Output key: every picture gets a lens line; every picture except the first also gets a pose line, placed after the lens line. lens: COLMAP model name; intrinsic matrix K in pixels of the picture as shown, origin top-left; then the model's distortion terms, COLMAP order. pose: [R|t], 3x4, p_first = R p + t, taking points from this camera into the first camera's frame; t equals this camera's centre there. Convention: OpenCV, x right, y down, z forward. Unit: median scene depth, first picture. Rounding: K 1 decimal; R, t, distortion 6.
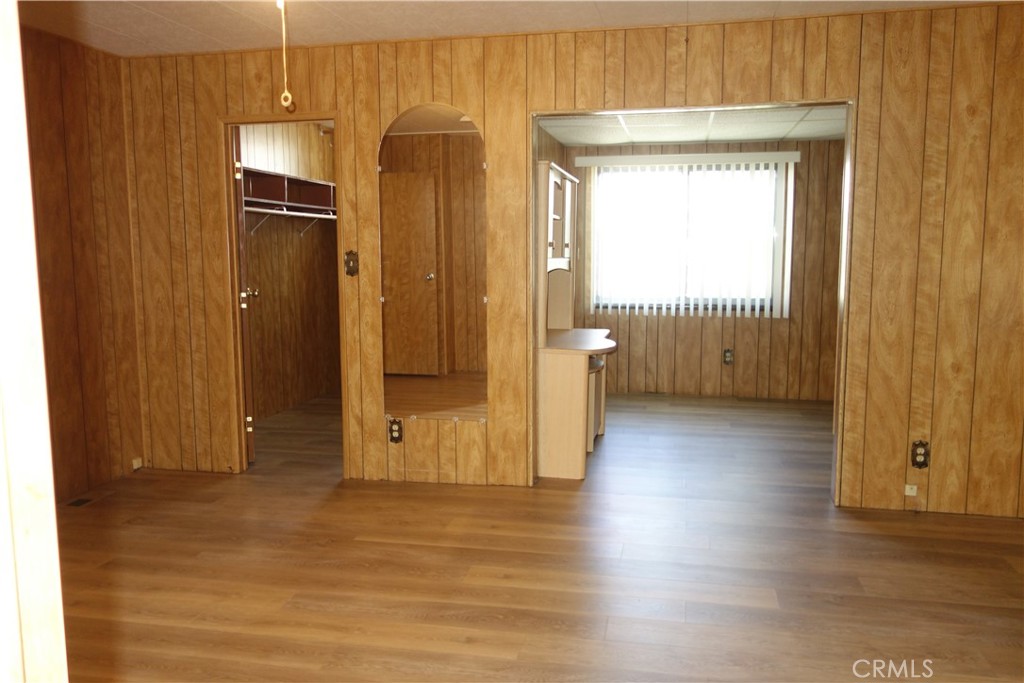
lens RADIAL K [[815.3, 0, 508.1], [0, 815.3, 340.8], [0, 0, 1]] dist [0.013849, -0.000589]
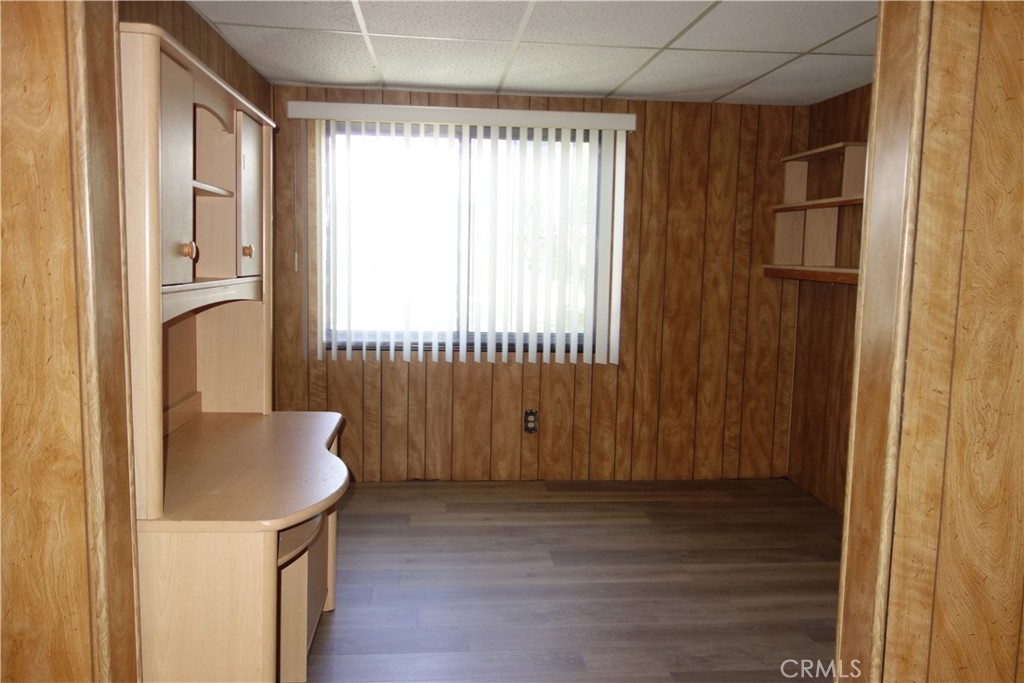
lens RADIAL K [[815.3, 0, 508.1], [0, 815.3, 340.8], [0, 0, 1]] dist [0.013849, -0.000589]
pose [[0.955558, -0.011719, 0.294570, 0.059125], [0.011496, 0.999931, 0.002489, -0.048704], [-0.294578, 0.001008, 0.955627, 0.381435]]
